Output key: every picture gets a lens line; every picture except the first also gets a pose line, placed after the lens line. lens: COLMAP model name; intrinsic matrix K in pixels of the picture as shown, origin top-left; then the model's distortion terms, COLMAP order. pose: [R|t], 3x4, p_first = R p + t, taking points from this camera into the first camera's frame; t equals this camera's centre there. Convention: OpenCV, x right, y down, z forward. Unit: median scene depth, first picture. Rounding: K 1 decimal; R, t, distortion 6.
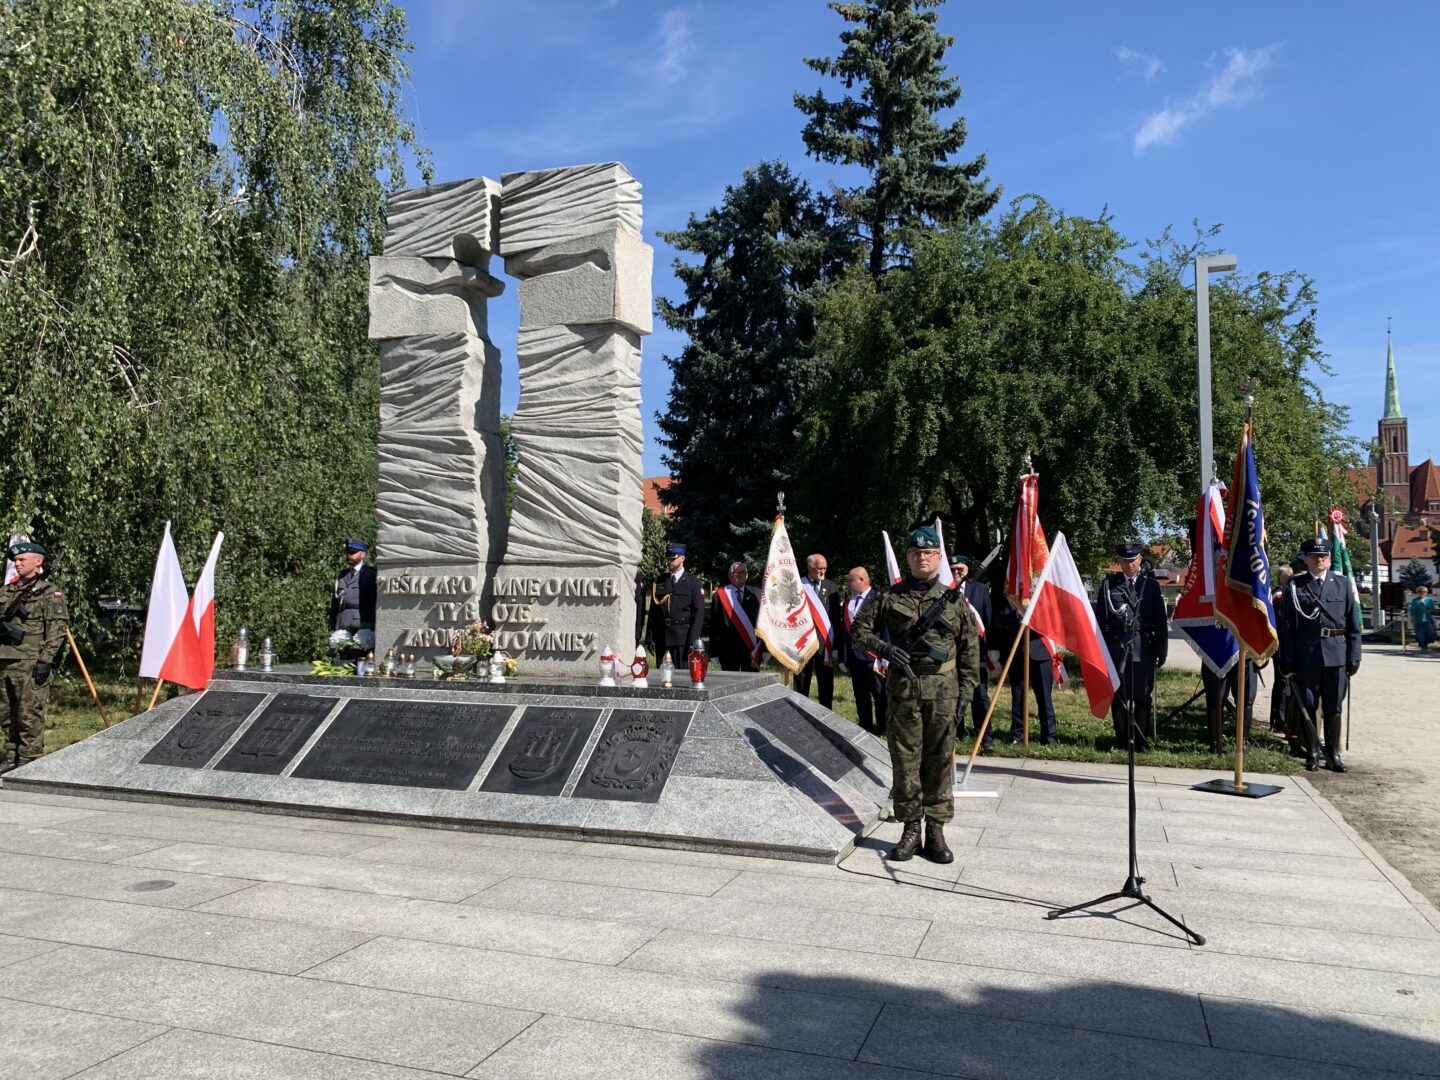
lens RADIAL K [[1117.0, 0, 719.9], [0, 1117.0, 586.6], [0, 0, 1]] dist [0.039872, 0.005105]
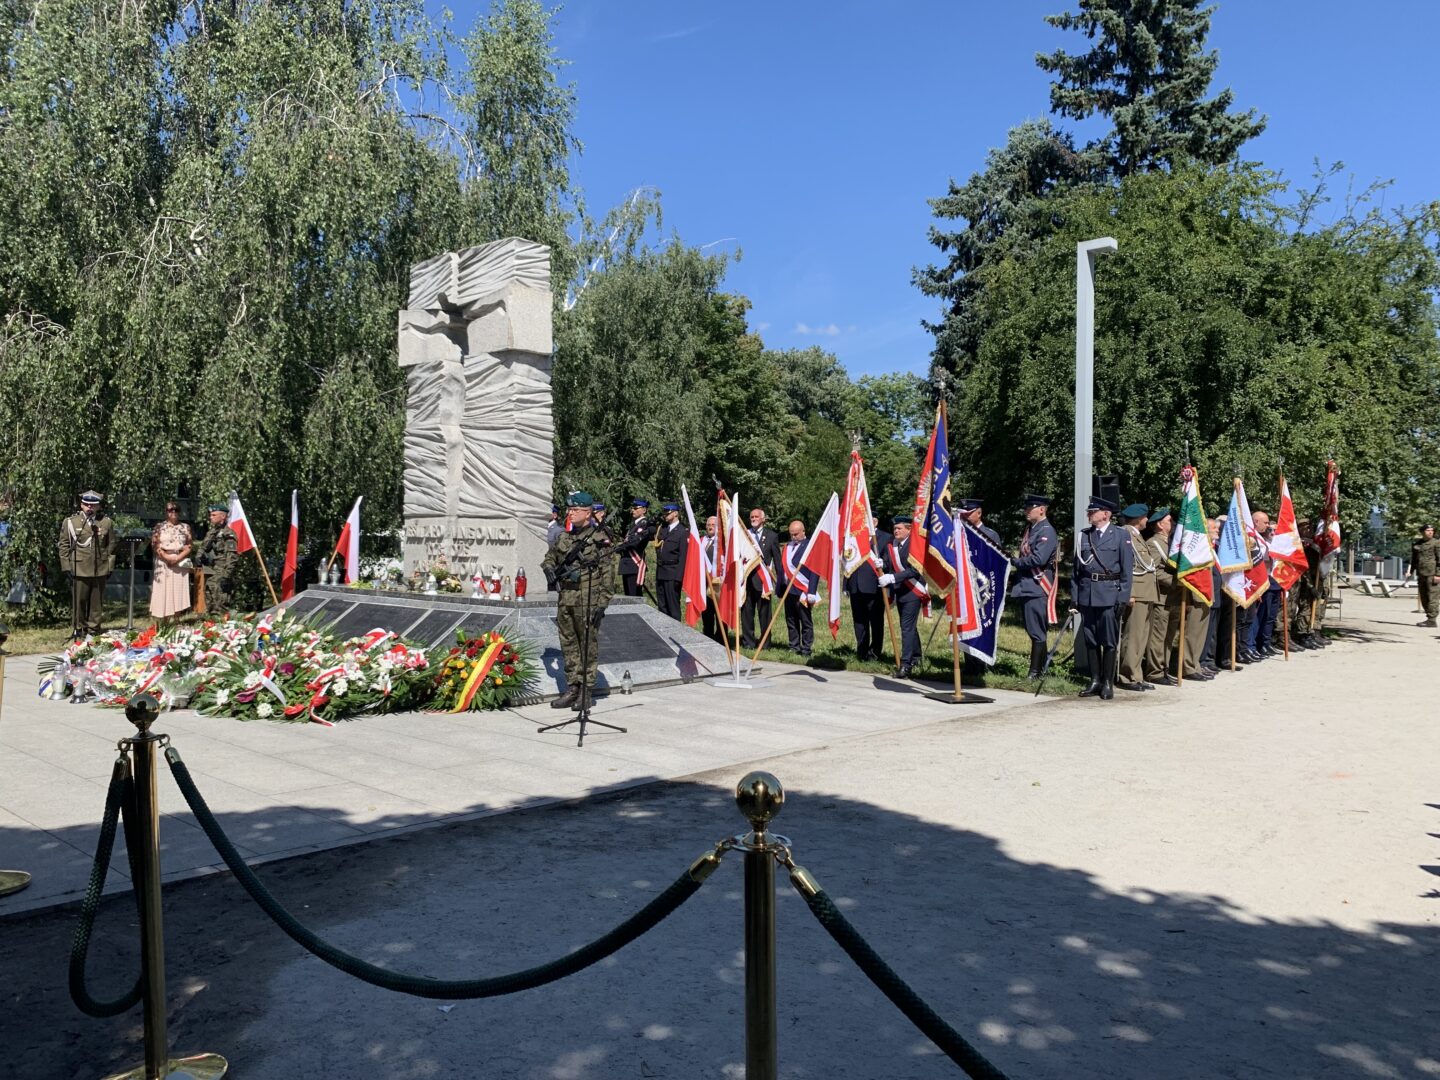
lens RADIAL K [[1117.0, 0, 719.9], [0, 1117.0, 586.6], [0, 0, 1]] dist [0.039872, 0.005105]
pose [[0.928107, 0.023341, -0.371581, 0.646165], [-0.008077, 0.999060, 0.042582, 0.005252], [0.372226, -0.036519, 0.927423, -0.236676]]
